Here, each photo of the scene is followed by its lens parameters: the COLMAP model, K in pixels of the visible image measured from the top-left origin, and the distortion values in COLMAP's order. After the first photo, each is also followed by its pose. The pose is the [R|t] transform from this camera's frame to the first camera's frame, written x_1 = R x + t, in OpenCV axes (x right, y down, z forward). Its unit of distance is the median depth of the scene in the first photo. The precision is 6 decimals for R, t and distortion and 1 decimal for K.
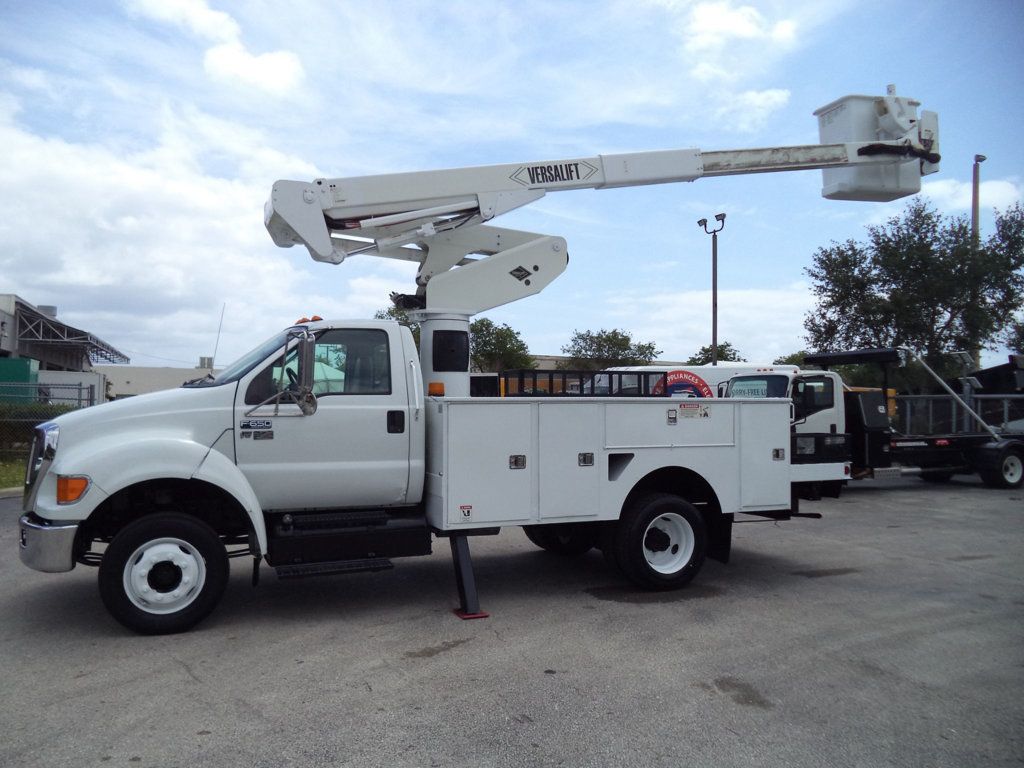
lens RADIAL K [[838.9, 0, 508.8], [0, 838.9, 364.7], [0, 0, 1]] dist [-0.023519, -0.004901]
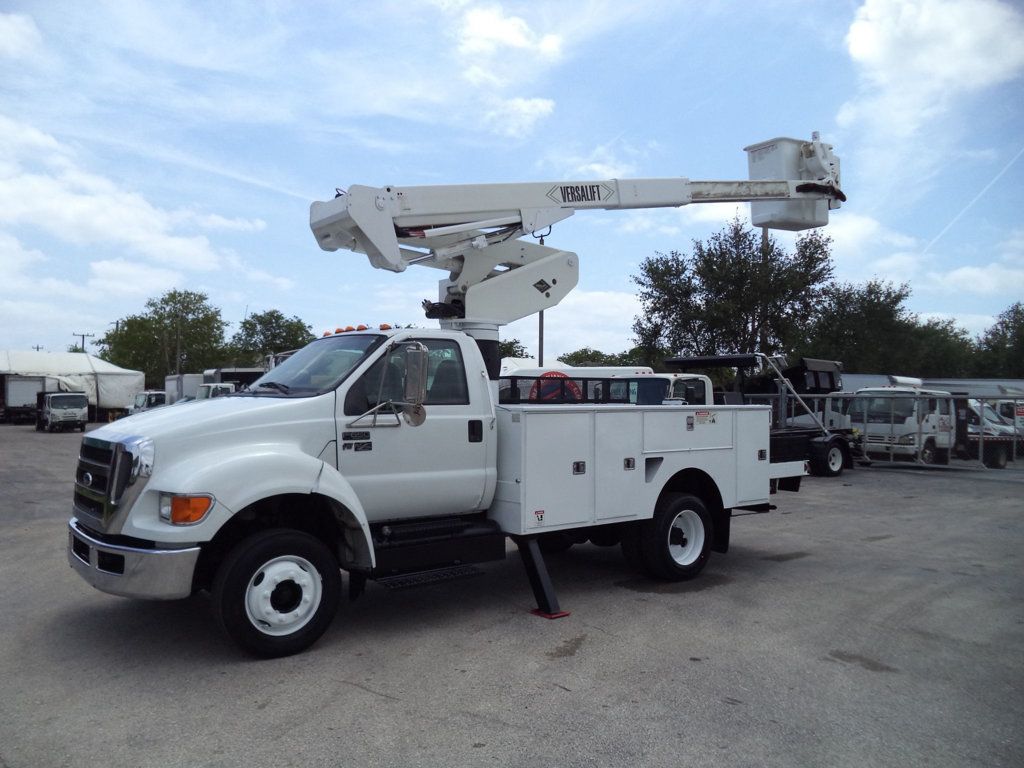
lens RADIAL K [[838.9, 0, 509.4], [0, 838.9, 351.8], [0, 0, 1]] dist [-0.023519, -0.004901]
pose [[0.961768, 0.015455, 0.273430, -0.309779], [-0.013296, 0.999864, -0.009747, -0.015211], [-0.273544, 0.005739, 0.961842, 0.000481]]
